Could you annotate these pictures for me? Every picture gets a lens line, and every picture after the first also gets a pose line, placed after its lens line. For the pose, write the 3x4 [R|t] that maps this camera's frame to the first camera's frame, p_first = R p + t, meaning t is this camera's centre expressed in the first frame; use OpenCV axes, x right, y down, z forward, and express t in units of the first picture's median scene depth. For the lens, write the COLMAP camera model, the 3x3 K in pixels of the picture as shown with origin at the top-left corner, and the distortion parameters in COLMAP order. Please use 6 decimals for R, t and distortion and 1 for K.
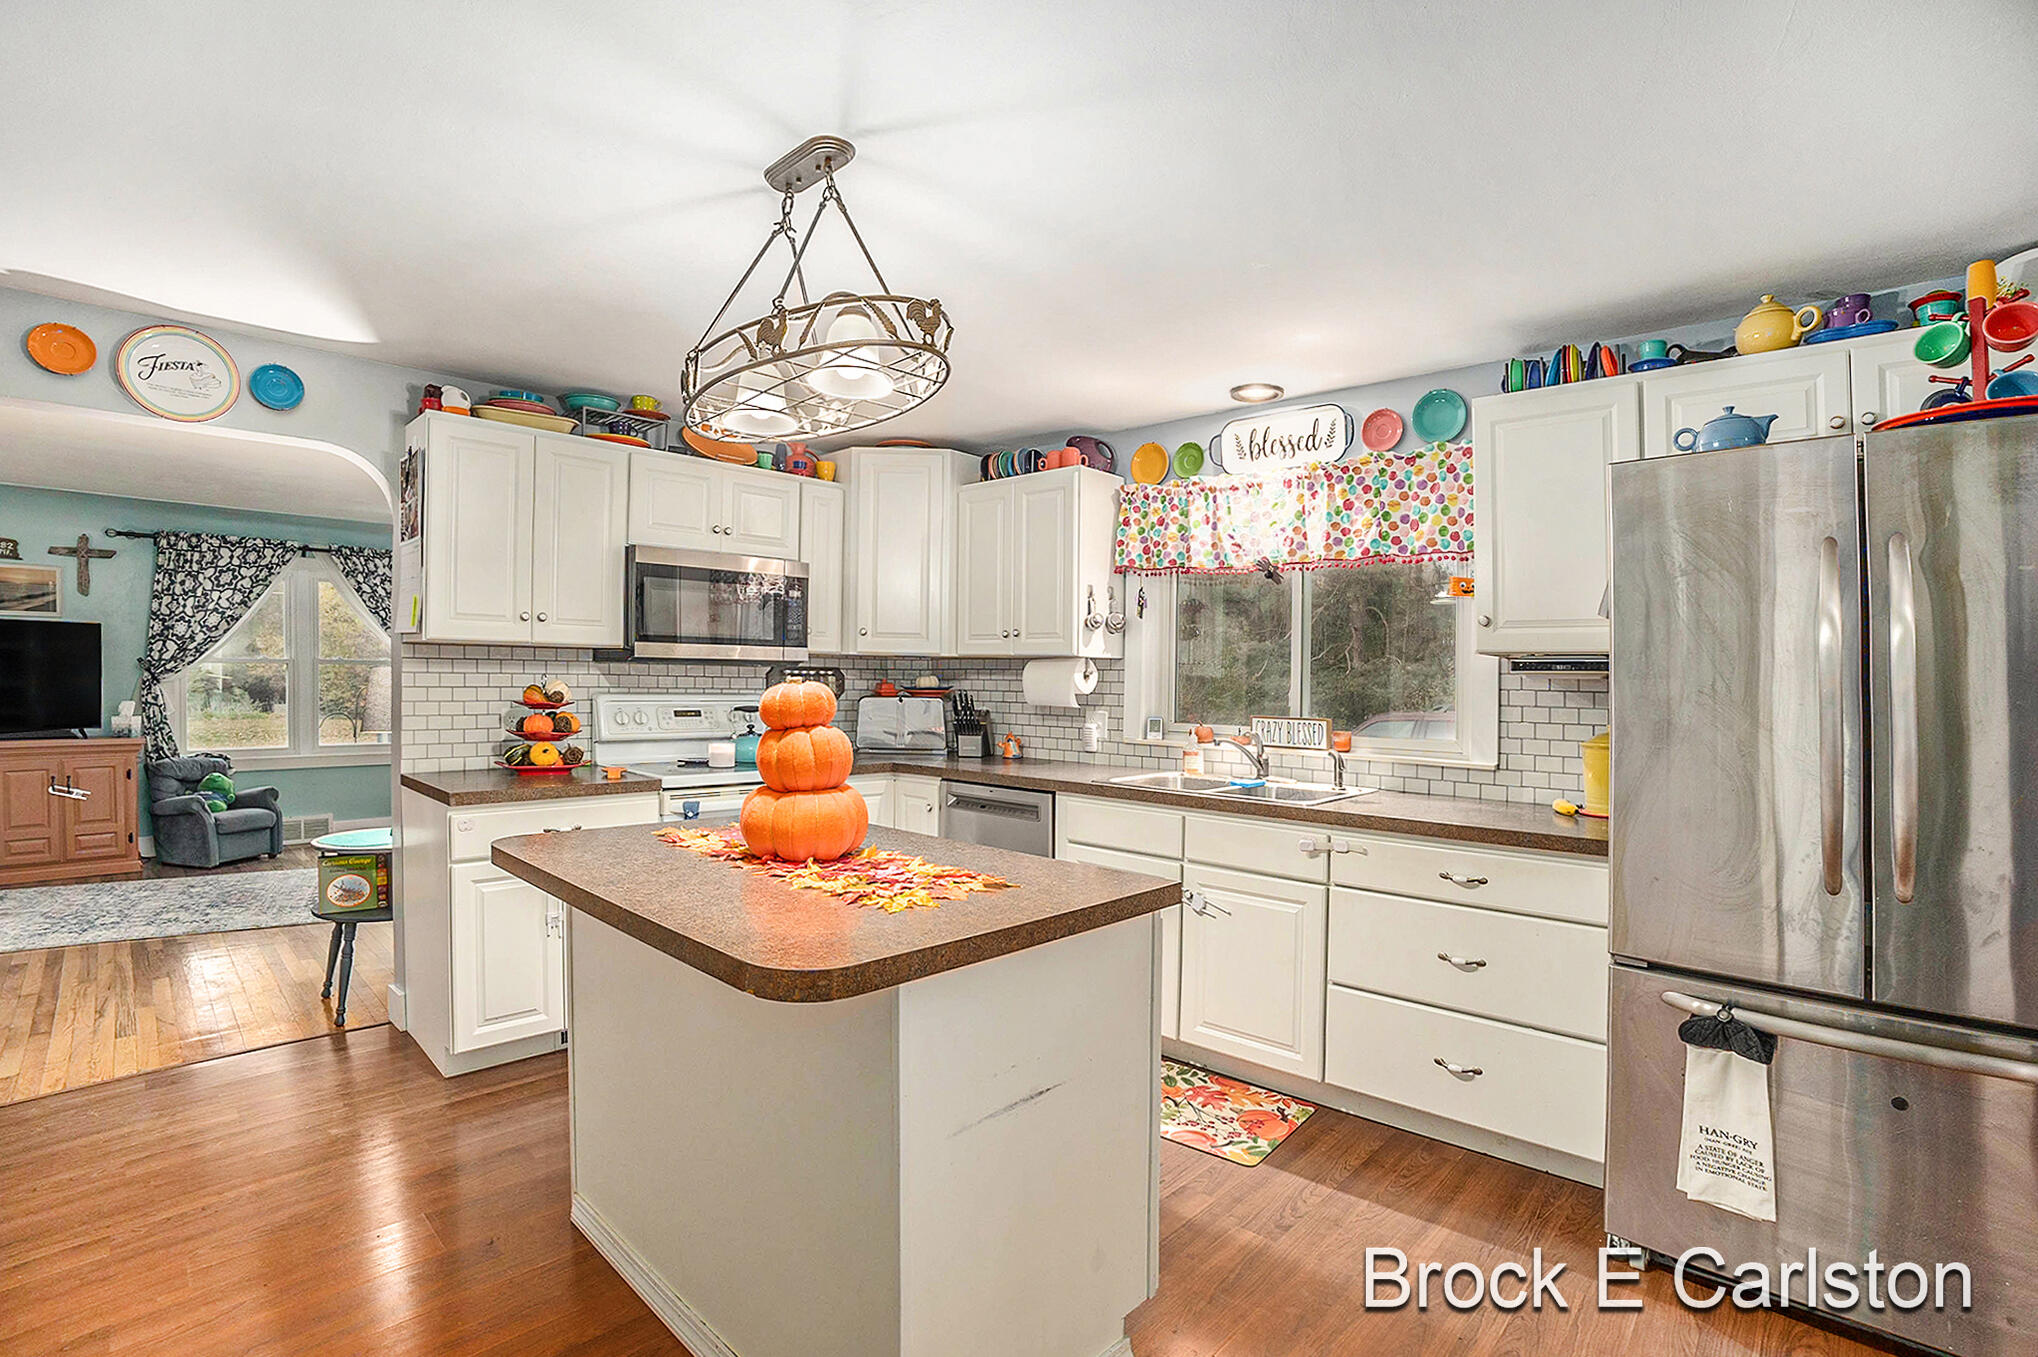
lens RADIAL K [[942.0, 0, 1072.0], [0, 942.0, 695.6], [0, 0, 1]] dist [-0.093188, 0.013866]
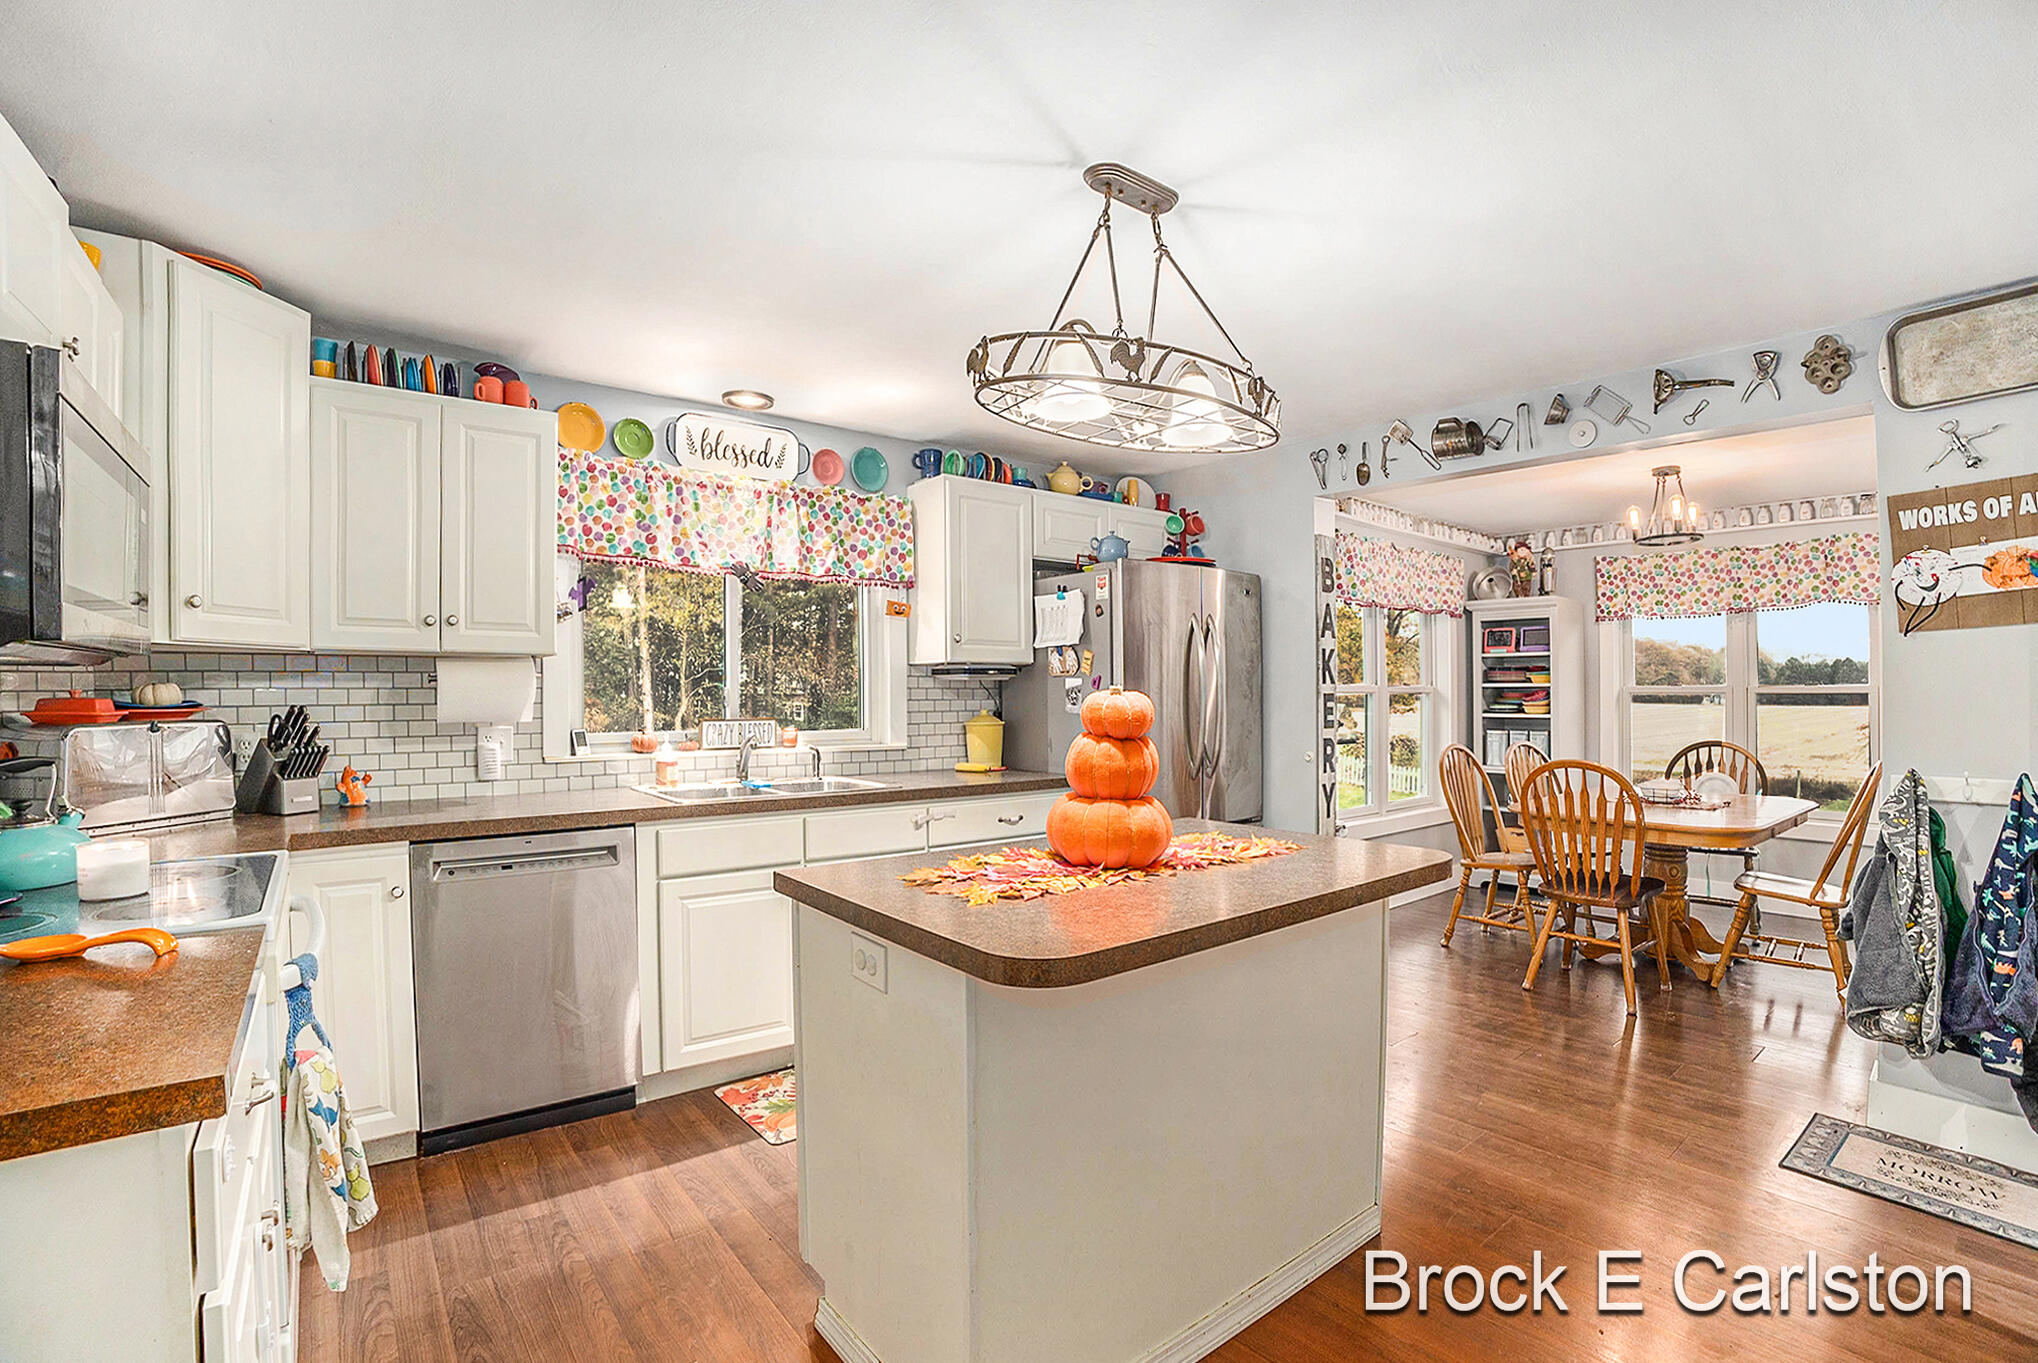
lens RADIAL K [[942.0, 0, 1082.7], [0, 942.0, 649.0], [0, 0, 1]] dist [-0.093188, 0.013866]
pose [[0.131169, 0.019686, 0.991165, -0.760502], [0.020830, 0.999527, -0.022608, -0.023779], [-0.991141, 0.023612, 0.130697, 0.516195]]
